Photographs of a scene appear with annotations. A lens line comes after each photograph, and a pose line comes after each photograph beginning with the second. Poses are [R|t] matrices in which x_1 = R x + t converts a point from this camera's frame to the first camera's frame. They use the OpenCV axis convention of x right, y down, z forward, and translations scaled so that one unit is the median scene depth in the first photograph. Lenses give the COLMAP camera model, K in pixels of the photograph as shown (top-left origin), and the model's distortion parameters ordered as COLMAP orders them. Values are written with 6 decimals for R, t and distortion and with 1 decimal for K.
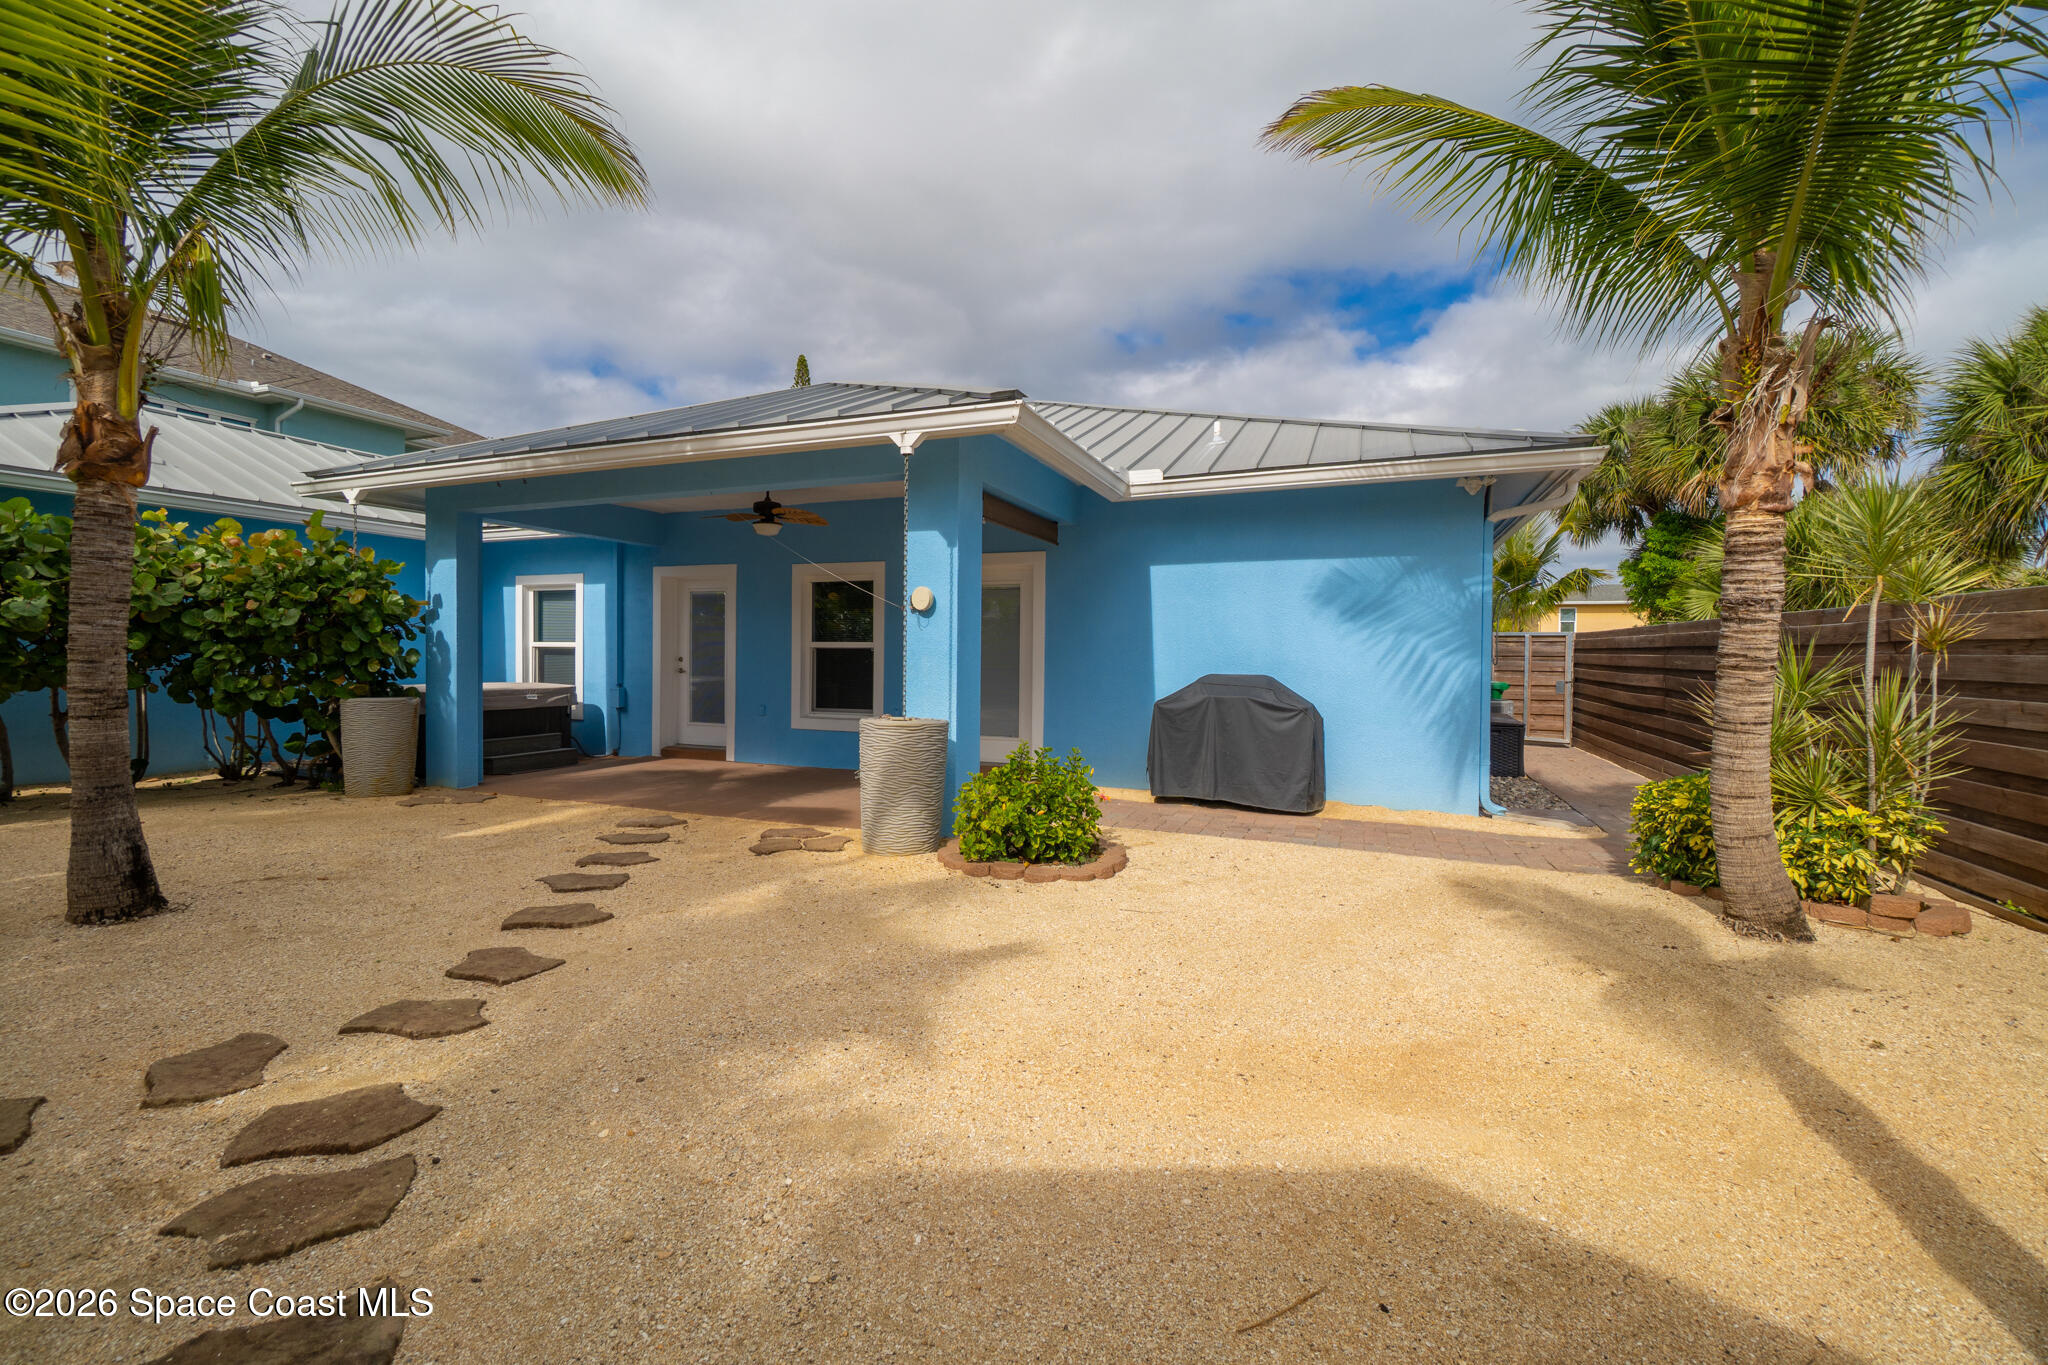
lens RADIAL K [[884.5, 0, 1025.7], [0, 884.5, 678.8], [0, 0, 1]] dist [-0.001596, -0.000363]
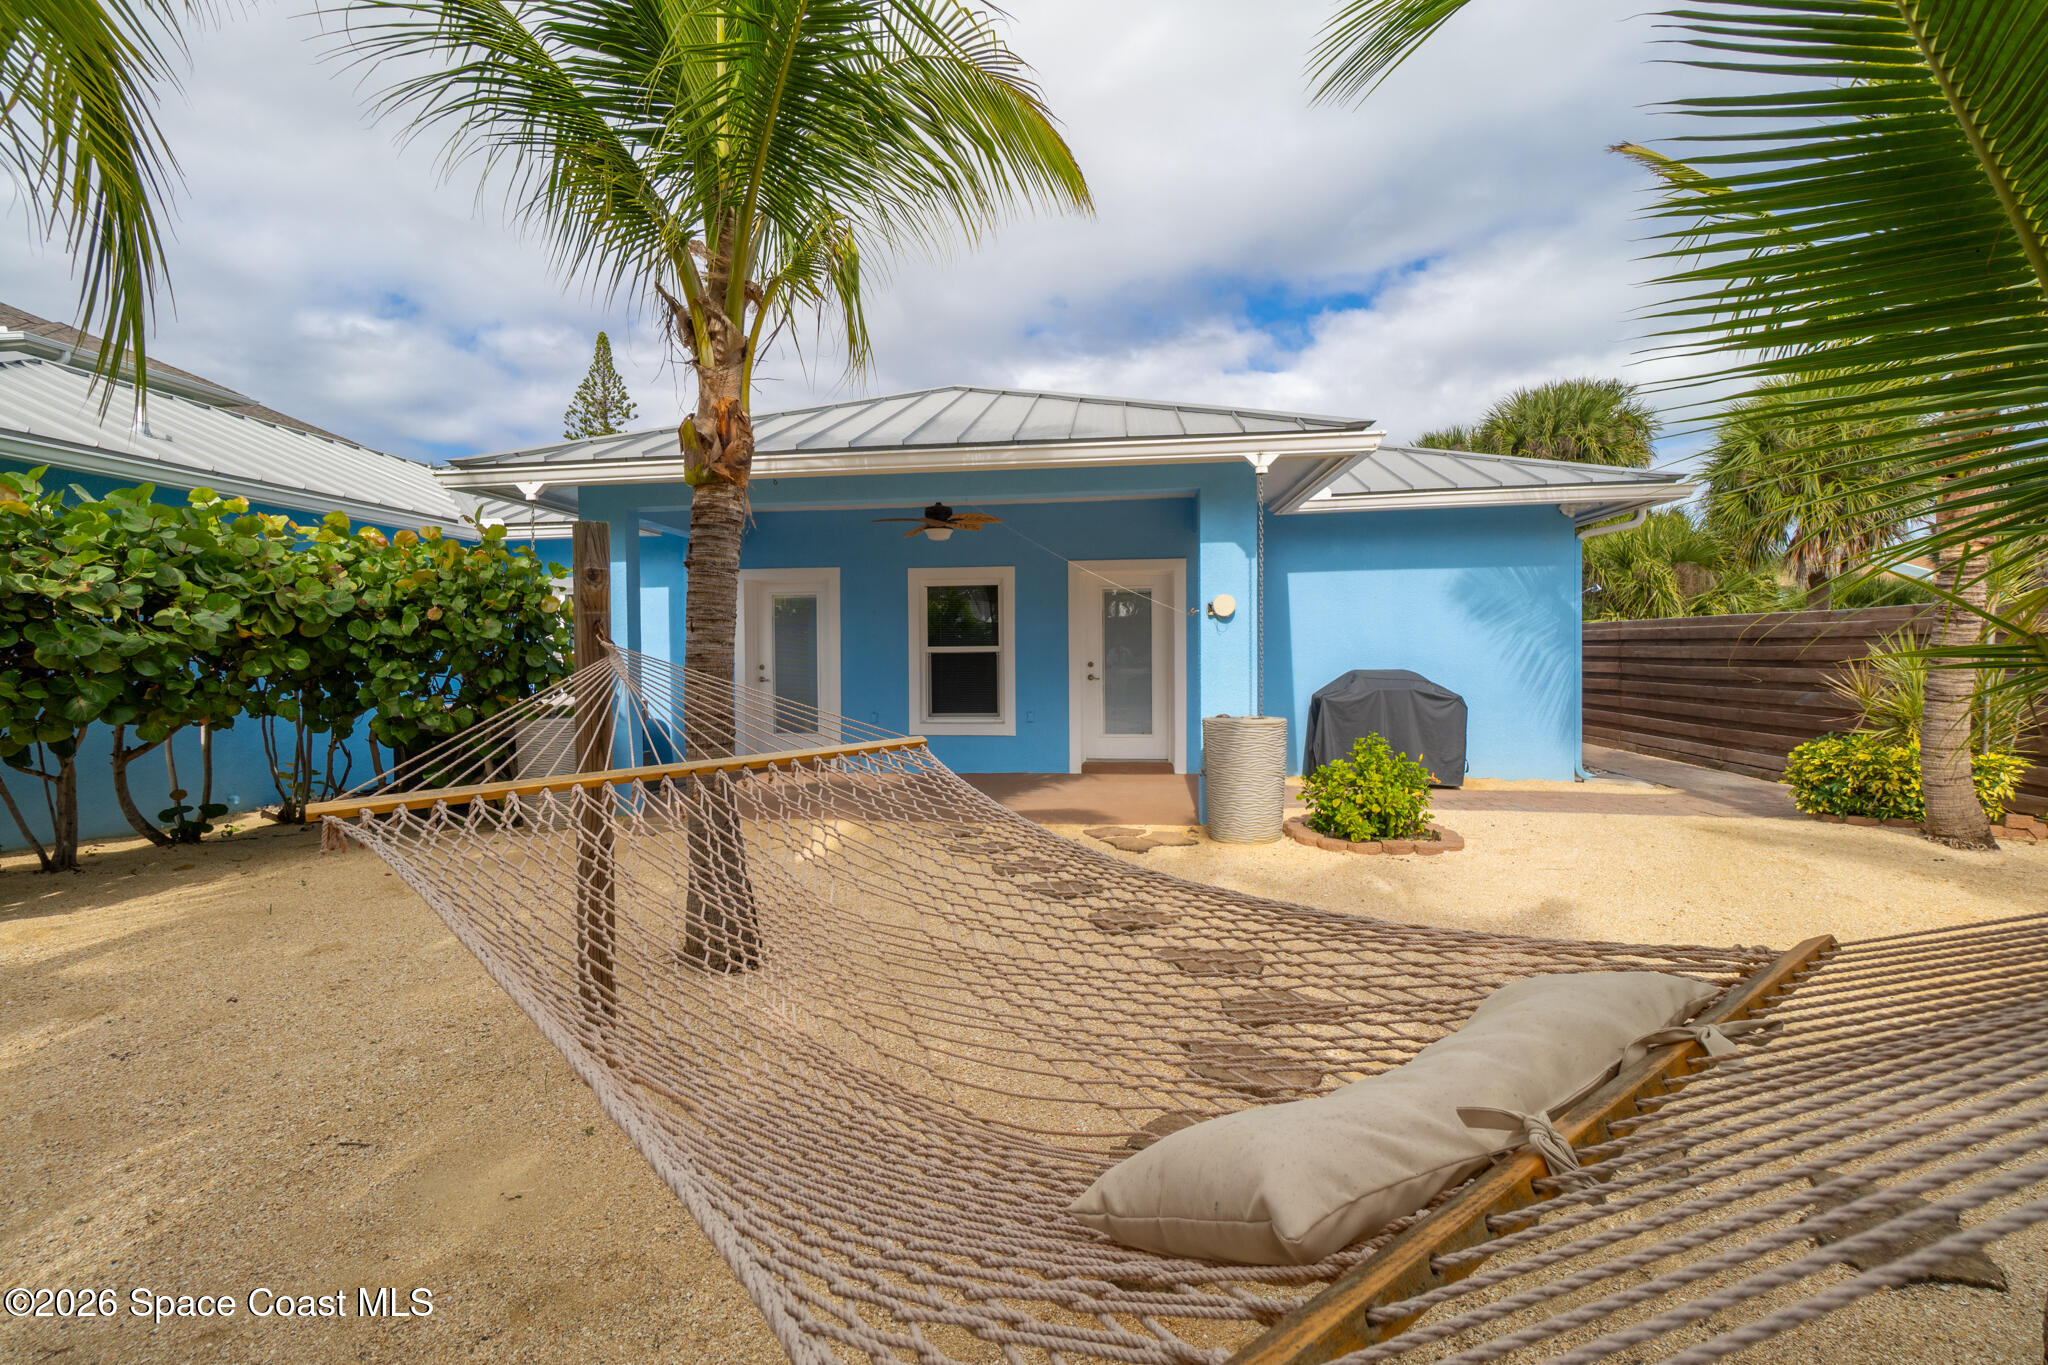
lens RADIAL K [[884.5, 0, 1036.6], [0, 884.5, 675.1], [0, 0, 1]] dist [-0.001596, -0.000363]
pose [[0.965825, -0.024375, 0.258048, -0.493915], [0.025016, 0.999687, 0.000801, -0.010257], [-0.257987, 0.005682, 0.966132, 0.017583]]
